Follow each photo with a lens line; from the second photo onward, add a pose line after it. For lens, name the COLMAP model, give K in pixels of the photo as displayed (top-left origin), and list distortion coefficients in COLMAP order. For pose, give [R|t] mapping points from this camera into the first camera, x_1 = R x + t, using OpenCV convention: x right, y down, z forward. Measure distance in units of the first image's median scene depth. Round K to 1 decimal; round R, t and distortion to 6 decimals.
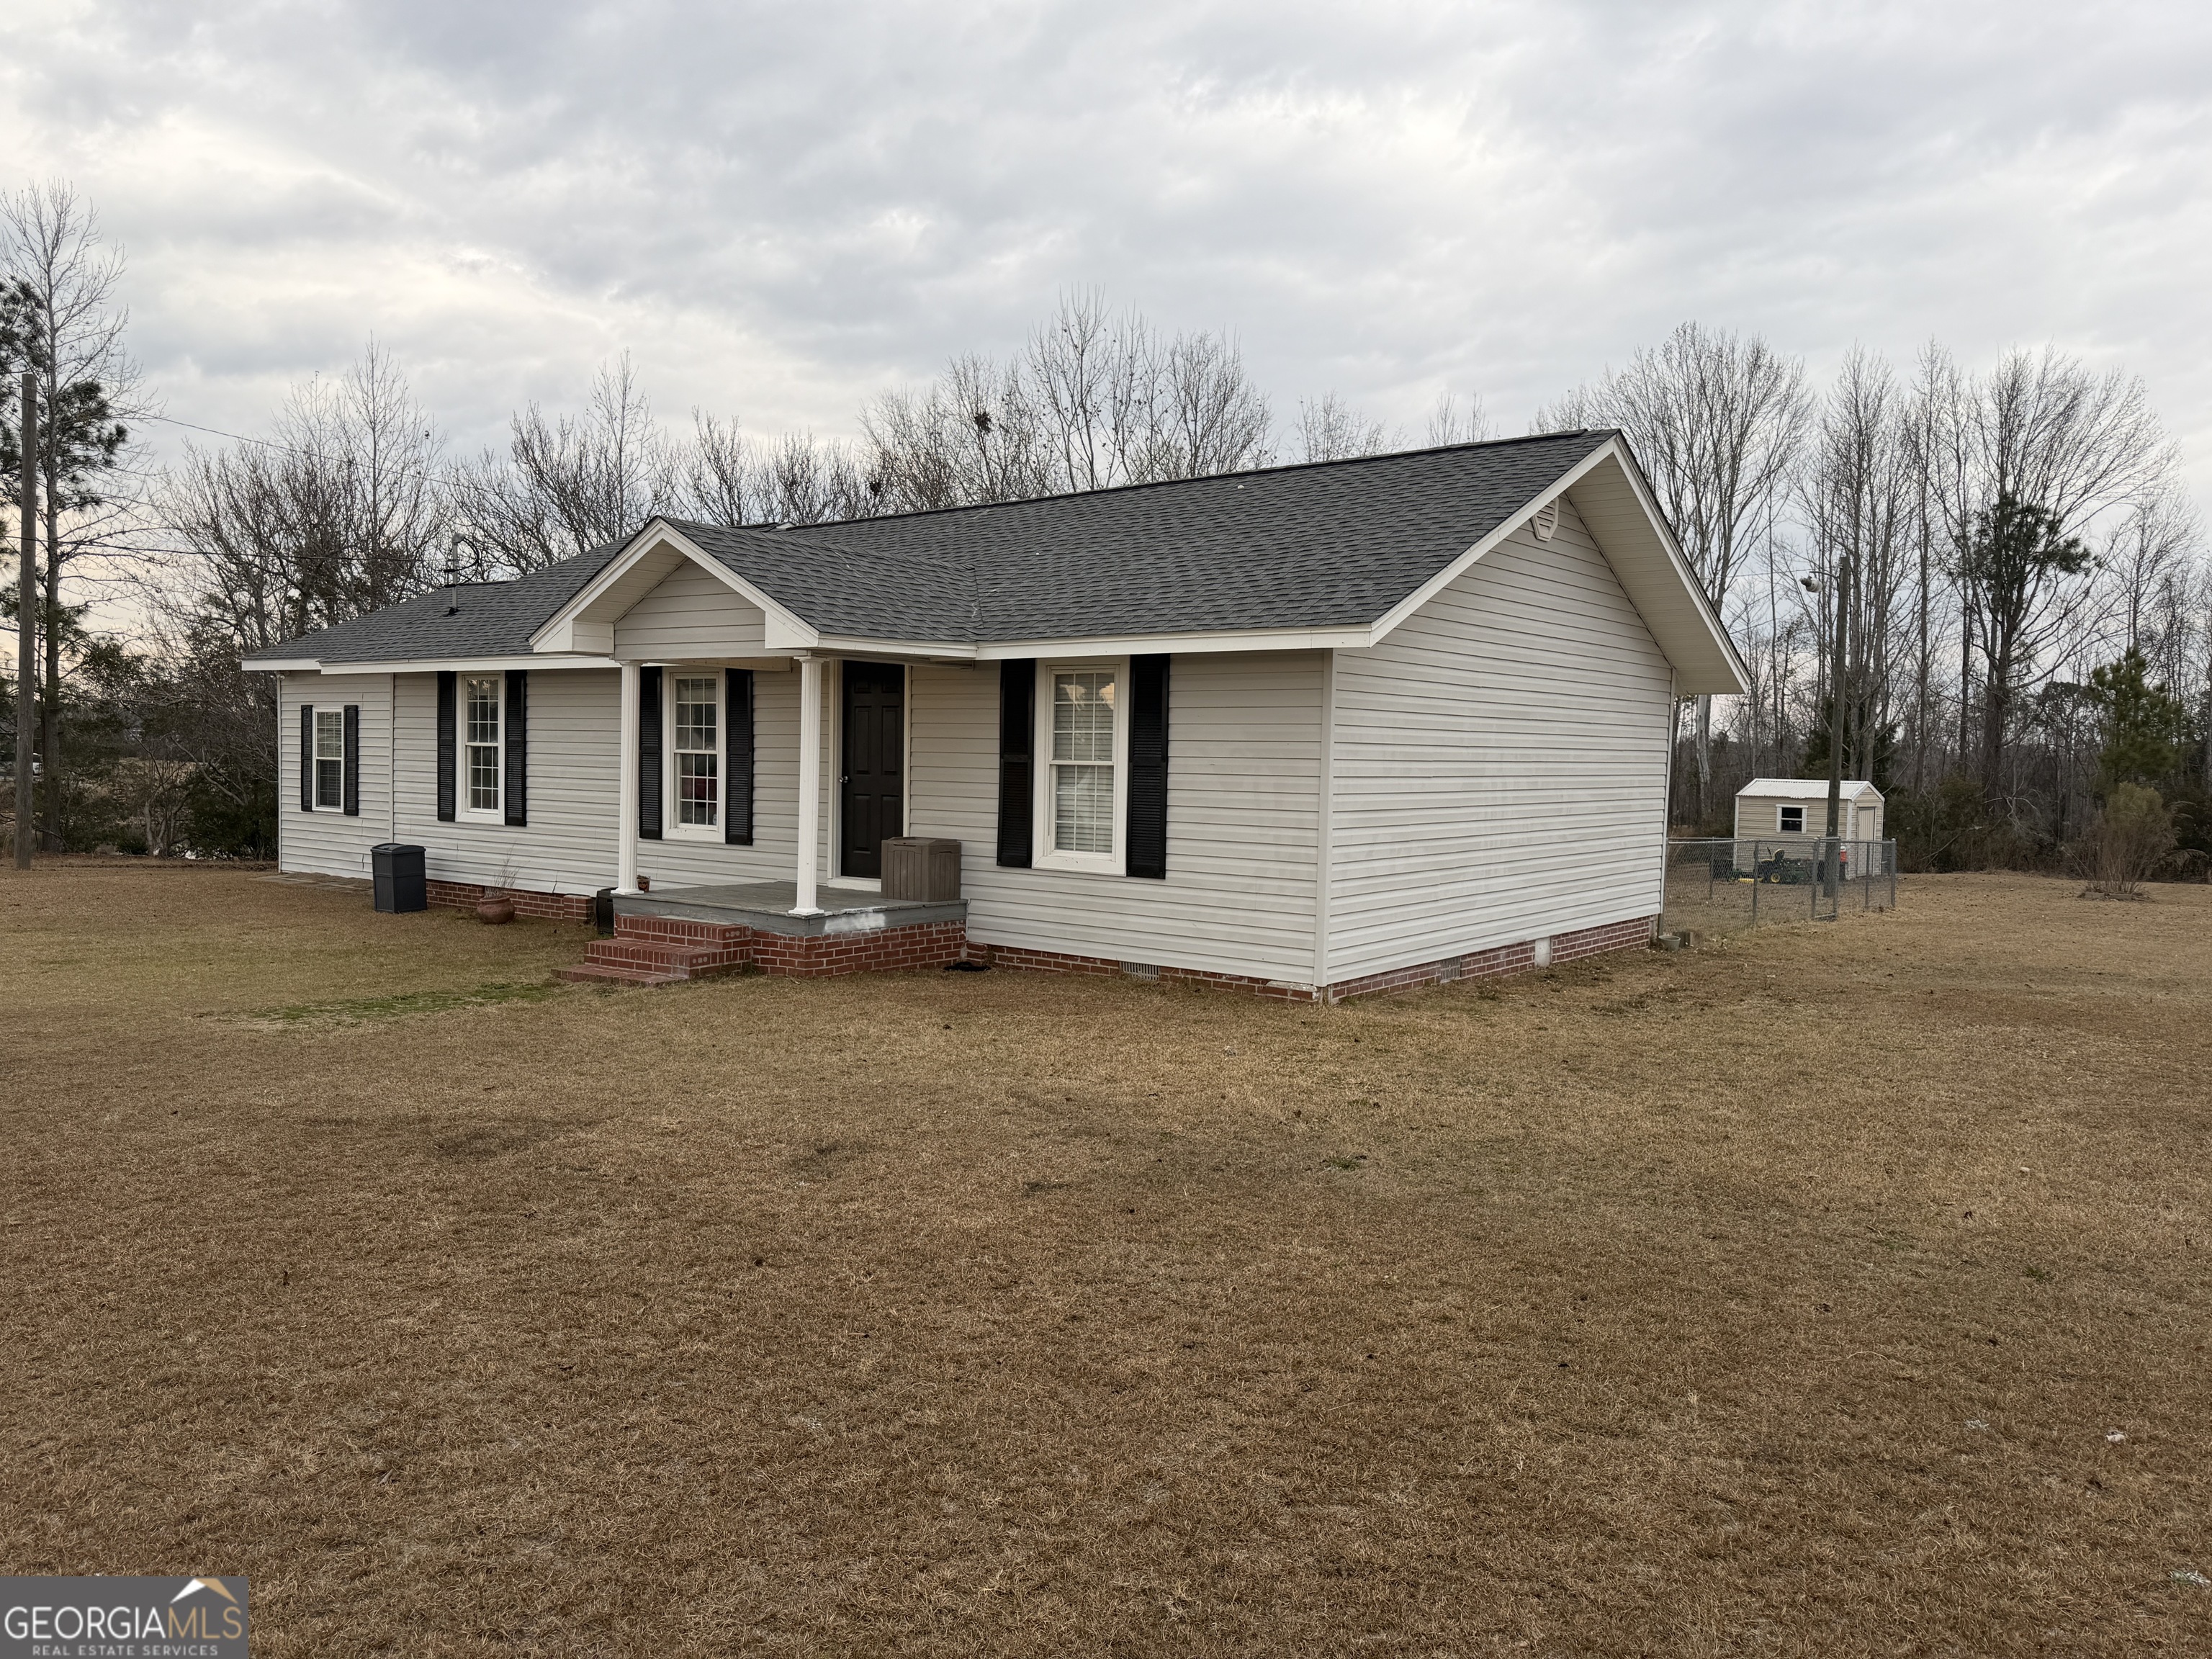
lens RADIAL K [[1550.7, 0, 1089.2], [0, 1550.7, 826.3], [0, 0, 1]] dist [0.092872, -0.115467]
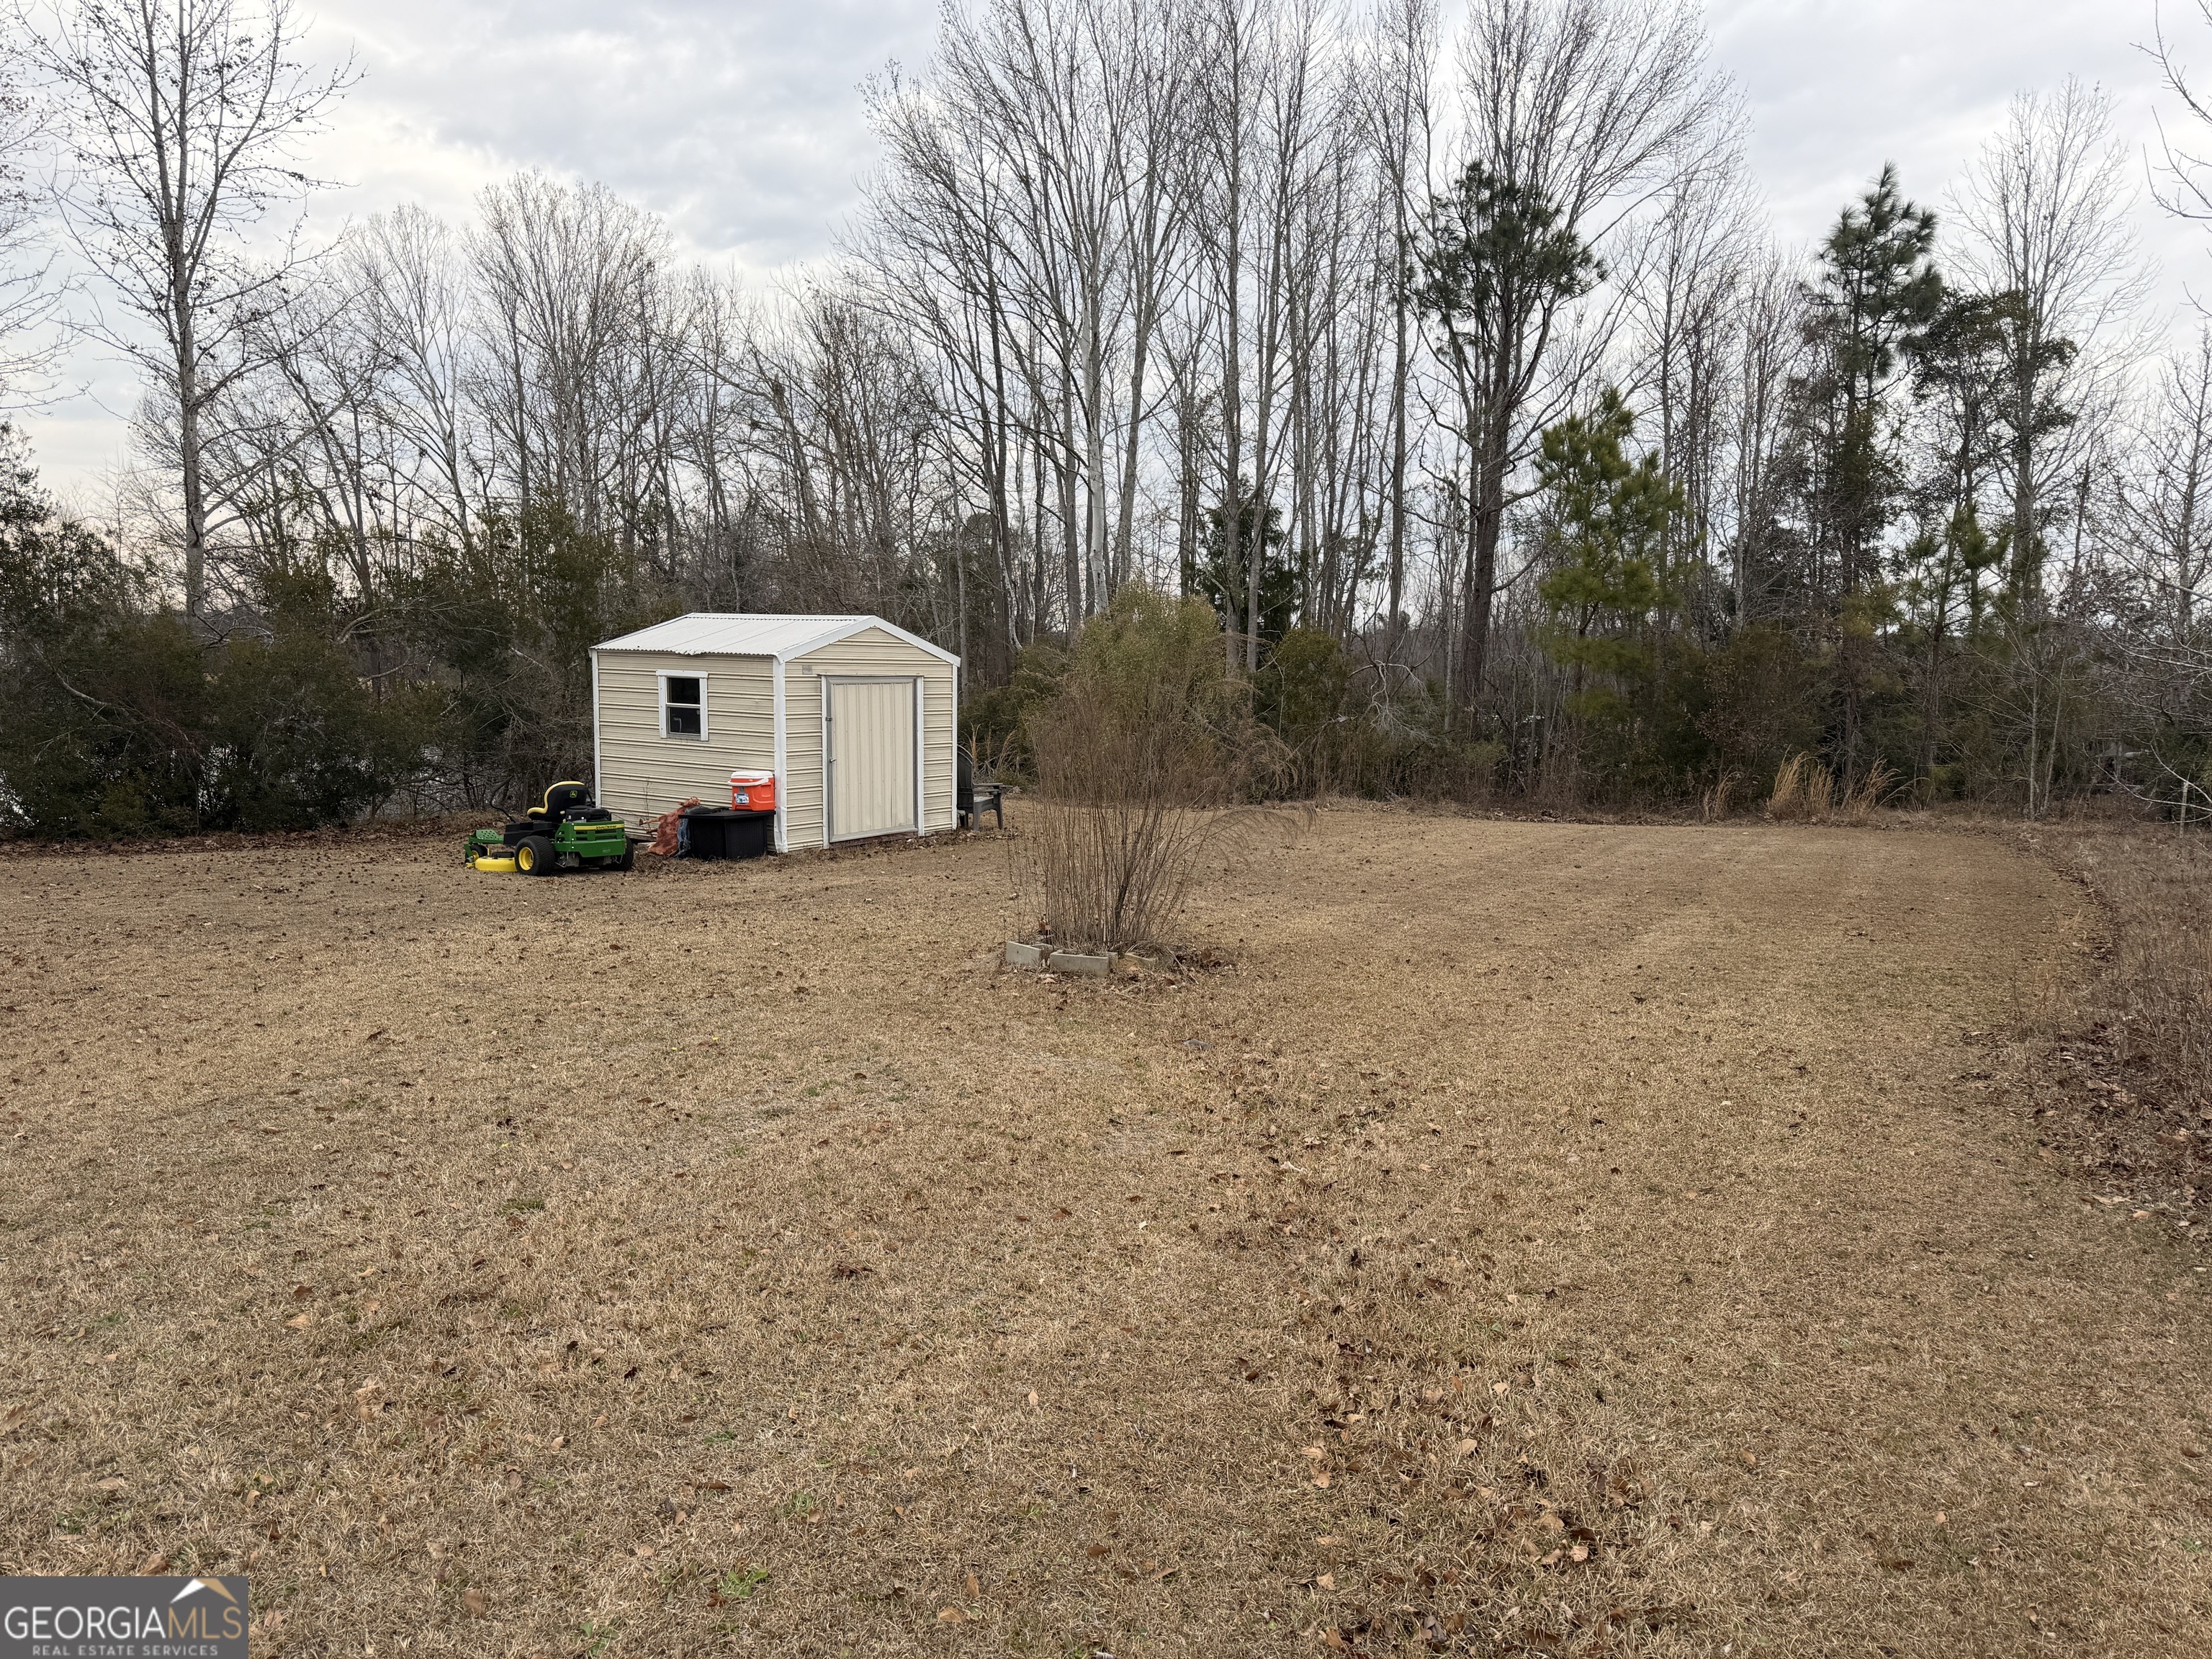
lens RADIAL K [[1550.7, 0, 1089.2], [0, 1550.7, 826.3], [0, 0, 1]] dist [0.092872, -0.115467]
pose [[0.990722, -0.017864, 0.134723, 0.409225], [0.008054, 0.997298, 0.073014, -0.001547], [-0.135663, -0.071252, 0.988190, 0.474800]]
